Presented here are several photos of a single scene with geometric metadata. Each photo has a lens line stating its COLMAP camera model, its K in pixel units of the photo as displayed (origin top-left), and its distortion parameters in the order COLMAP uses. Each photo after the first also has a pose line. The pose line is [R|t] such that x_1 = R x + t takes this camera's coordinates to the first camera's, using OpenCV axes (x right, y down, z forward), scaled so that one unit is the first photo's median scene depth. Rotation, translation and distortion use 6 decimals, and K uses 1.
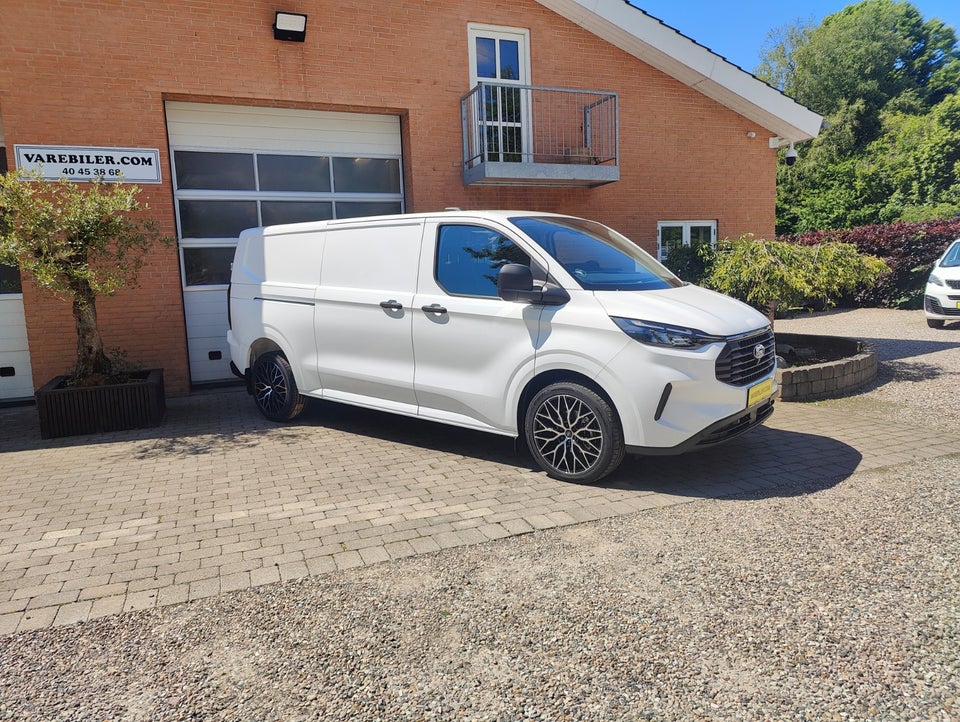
lens RADIAL K [[663.1, 0, 478.0], [0, 663.1, 362.2], [0, 0, 1]] dist [0.053957, -0.060193]
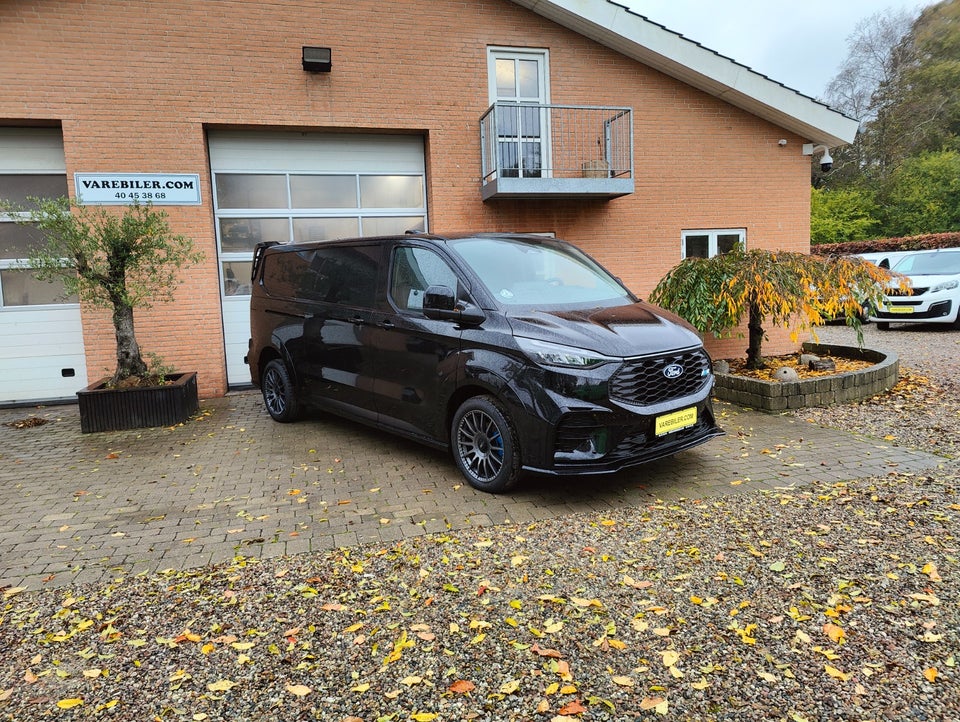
lens RADIAL K [[663.4, 0, 484.9], [0, 663.4, 353.2], [0, 0, 1]] dist [0.050165, -0.052244]
pose [[0.993100, 0.011764, -0.116679, 0.131355], [-0.013404, 0.999822, -0.013276, -0.012931], [0.116502, 0.014748, 0.993081, -0.042764]]
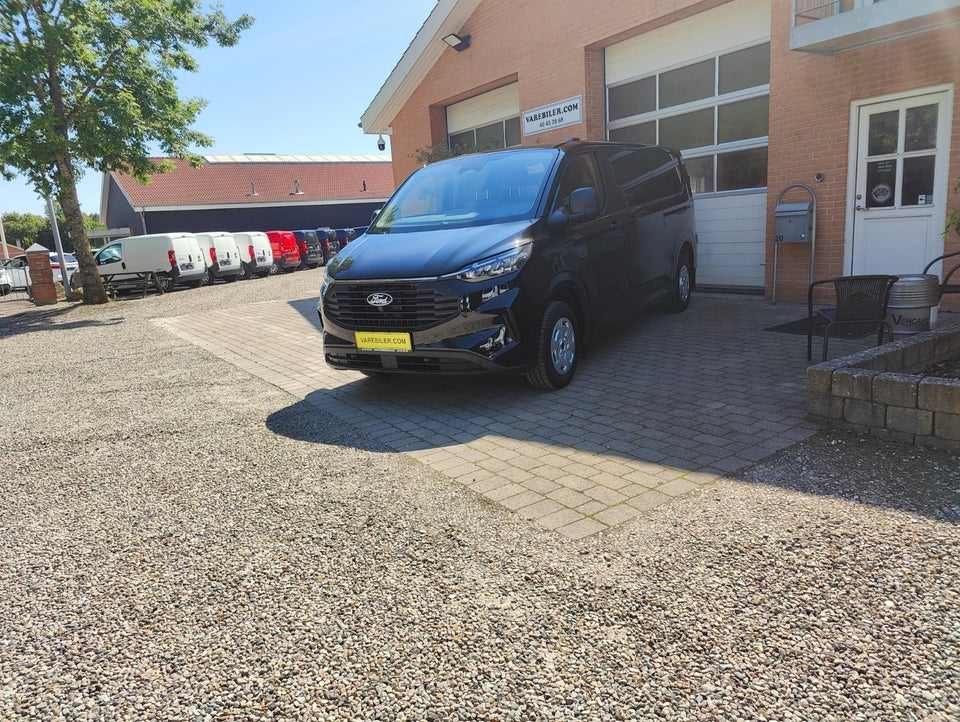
lens RADIAL K [[662.3, 0, 475.1], [0, 662.3, 363.9], [0, 0, 1]] dist [0.052441, -0.054870]
pose [[0.207657, 0.224191, -0.952164, 0.840847], [-0.053543, 0.974528, 0.217779, -0.086840], [0.976735, 0.005758, 0.214371, 0.552064]]
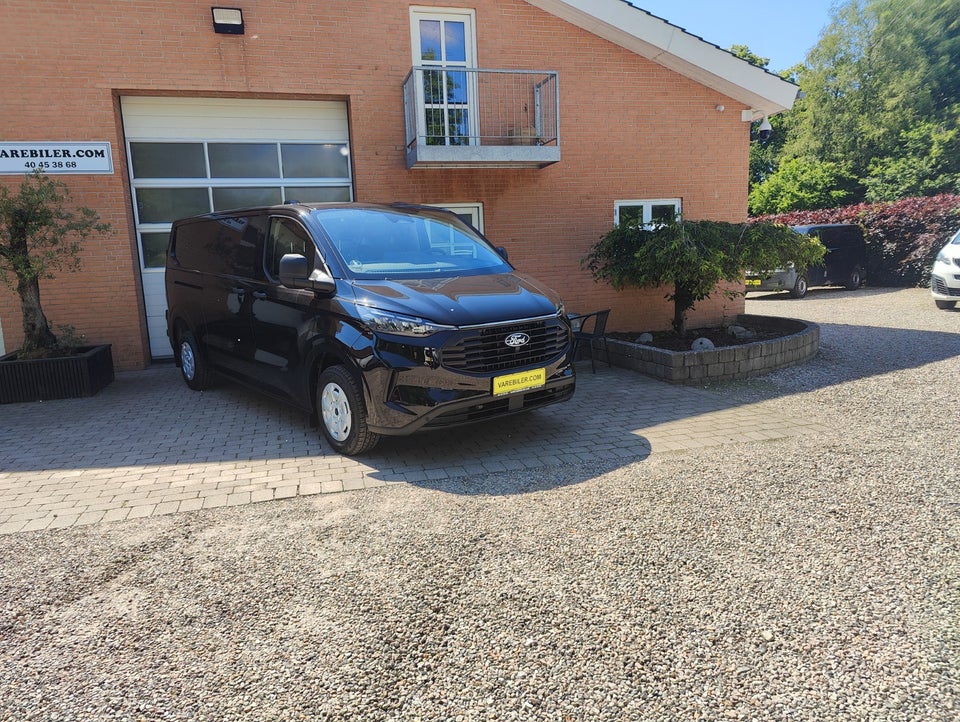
lens RADIAL K [[660.9, 0, 467.6], [0, 660.9, 371.8], [0, 0, 1]] dist [0.052278, -0.056153]
pose [[0.992655, 0.016453, -0.119858, 0.244044], [-0.010584, 0.998721, 0.049442, -0.005292], [0.120518, -0.047811, 0.991559, -0.024173]]
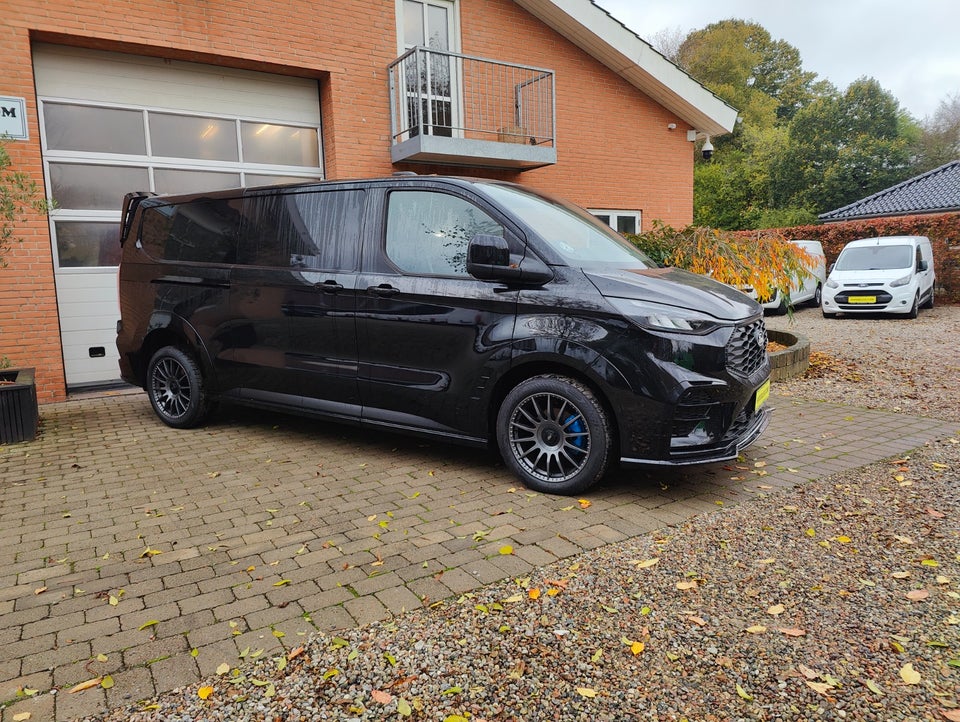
lens RADIAL K [[663.7, 0, 479.1], [0, 663.7, 358.1], [0, 0, 1]] dist [0.056576, -0.062030]
pose [[0.982734, -0.013566, 0.184525, -0.093241], [0.014336, 0.999893, -0.002839, 0.007776], [-0.184467, 0.005436, 0.982824, 0.106003]]
